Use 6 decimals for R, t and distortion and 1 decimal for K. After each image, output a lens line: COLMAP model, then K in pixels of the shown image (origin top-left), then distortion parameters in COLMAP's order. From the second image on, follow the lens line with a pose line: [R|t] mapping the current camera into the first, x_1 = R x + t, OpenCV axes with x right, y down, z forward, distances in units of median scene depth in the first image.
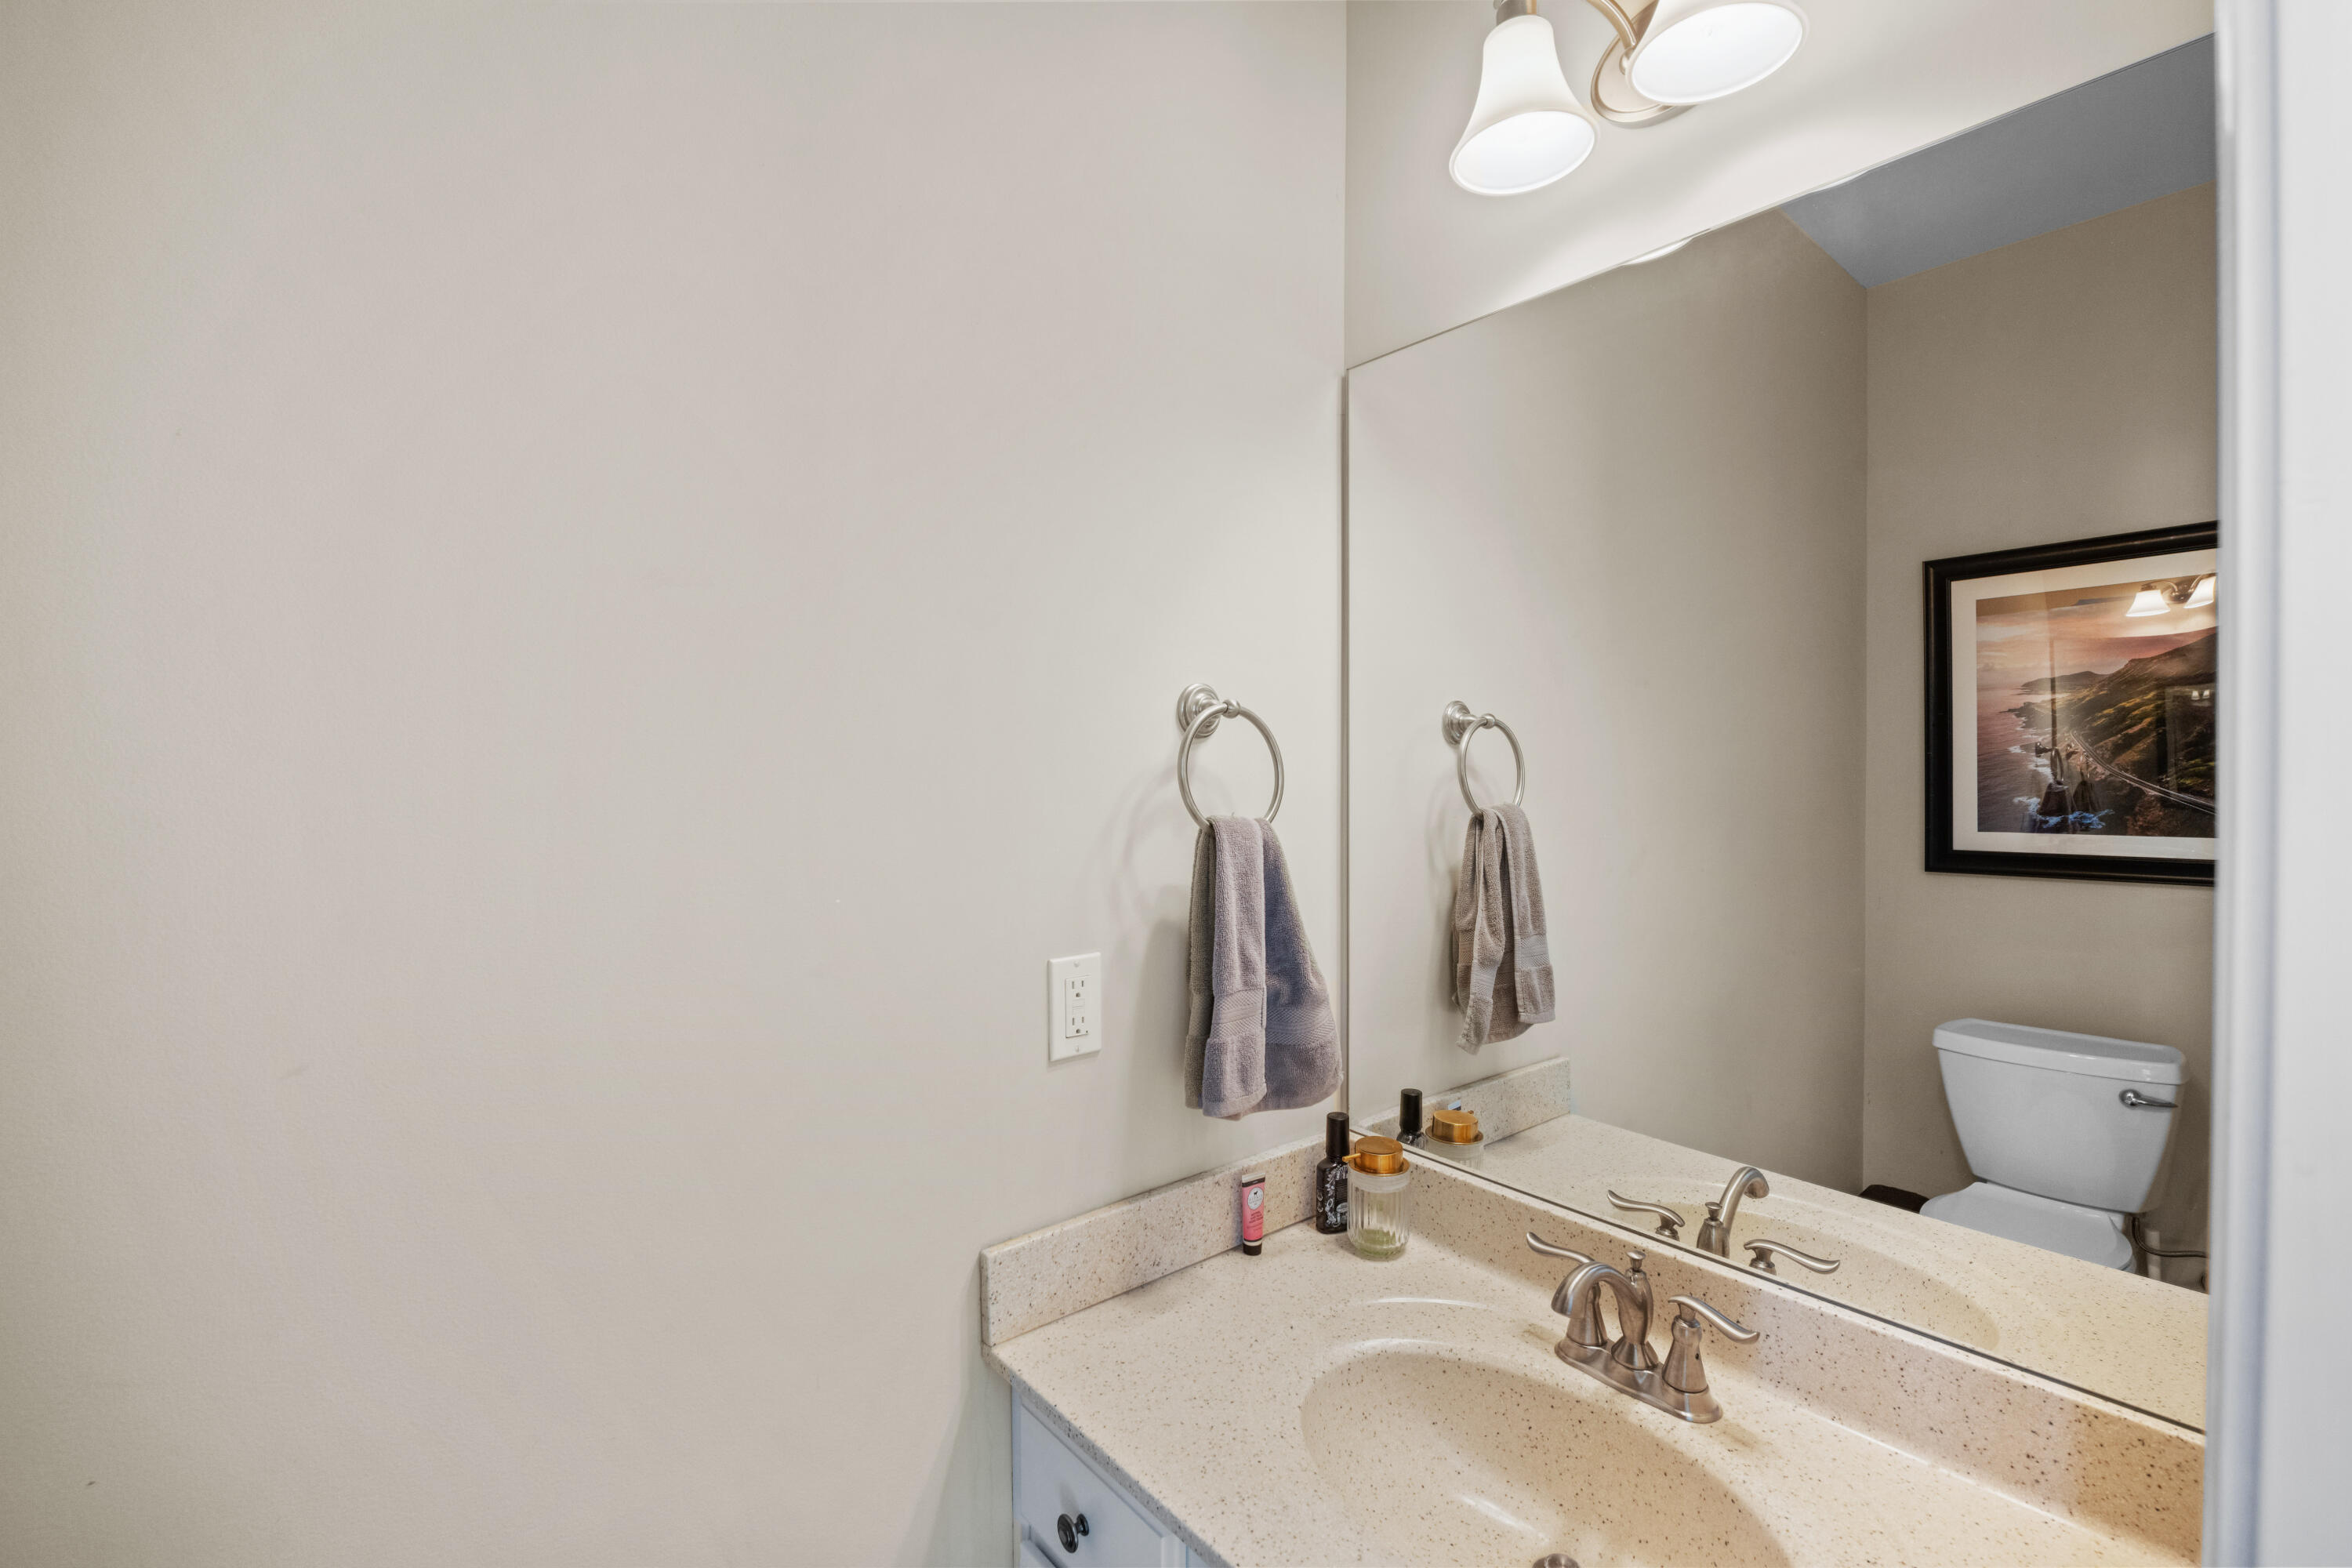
lens RADIAL K [[996.3, 0, 1176.0], [0, 996.3, 784.0], [0, 0, 1]] dist [0.001351, 0.000378]
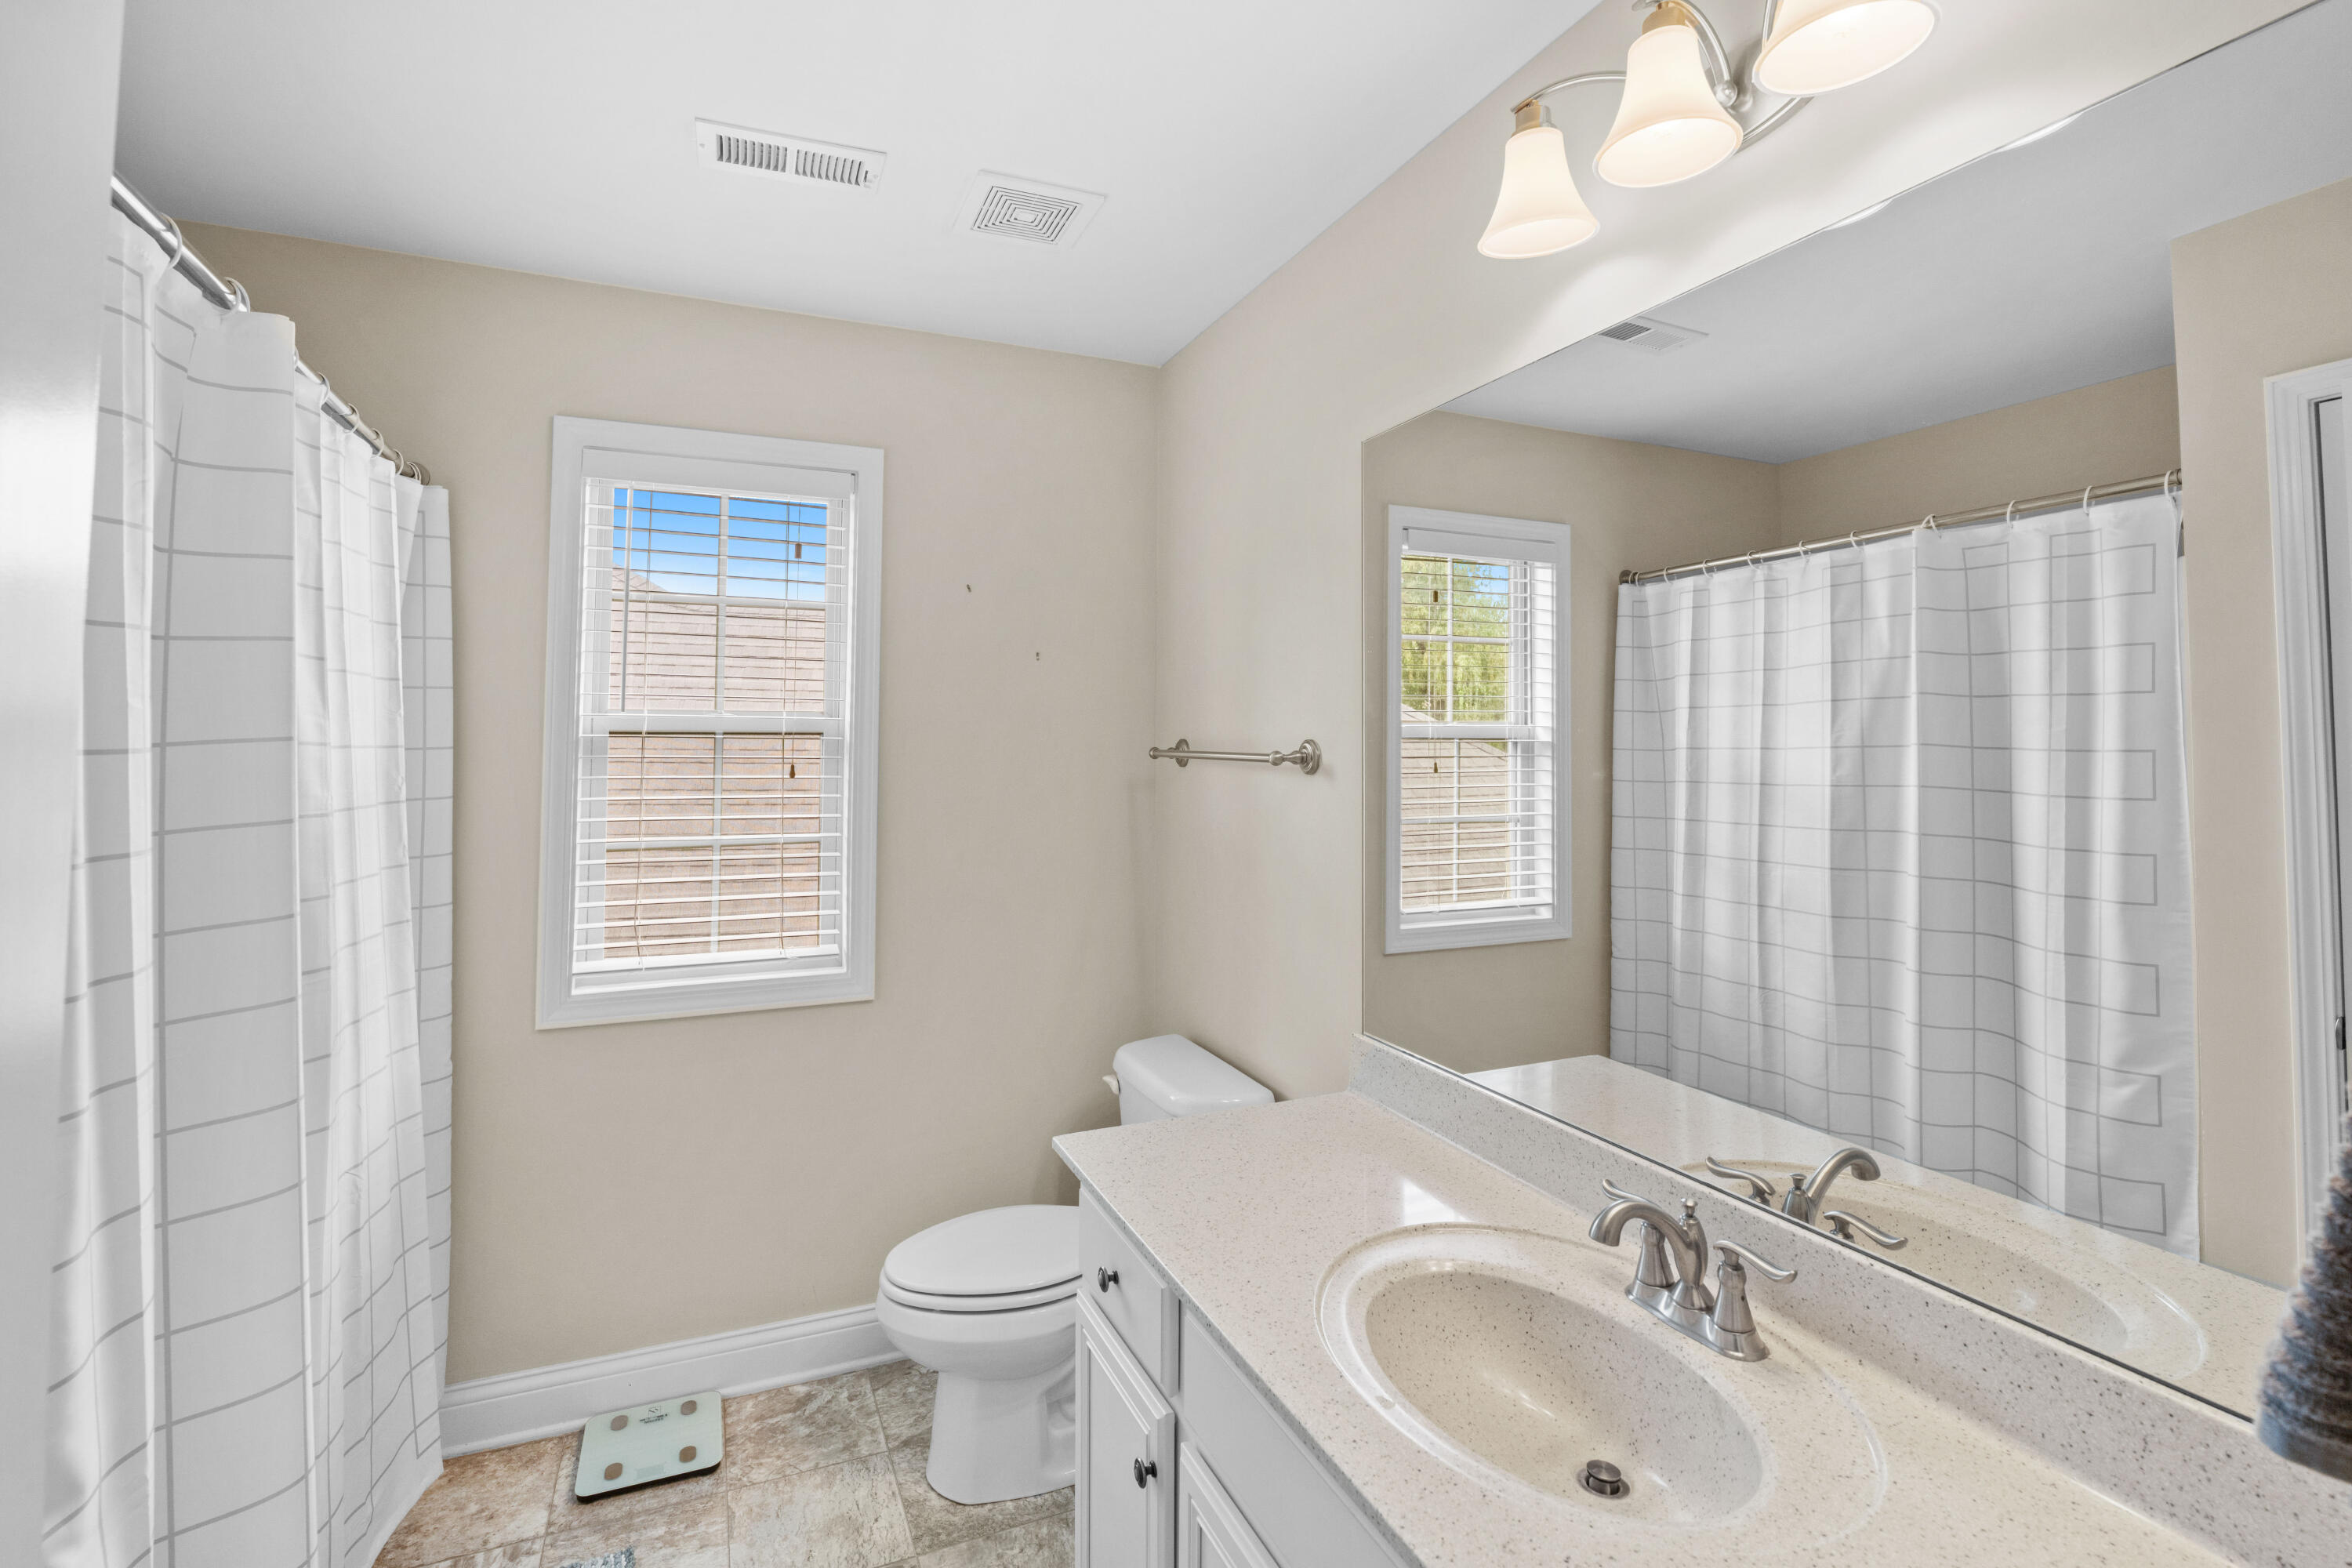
lens RADIAL K [[1049.4, 0, 1169.8], [0, 1049.4, 751.8], [0, 0, 1]] dist [-0.012890, 0.000200]
pose [[0.962506, 0.008565, -0.271123, 0.204101], [-0.011327, 0.999899, -0.008625, -0.000070], [0.271022, 0.011372, 0.962506, -0.230743]]
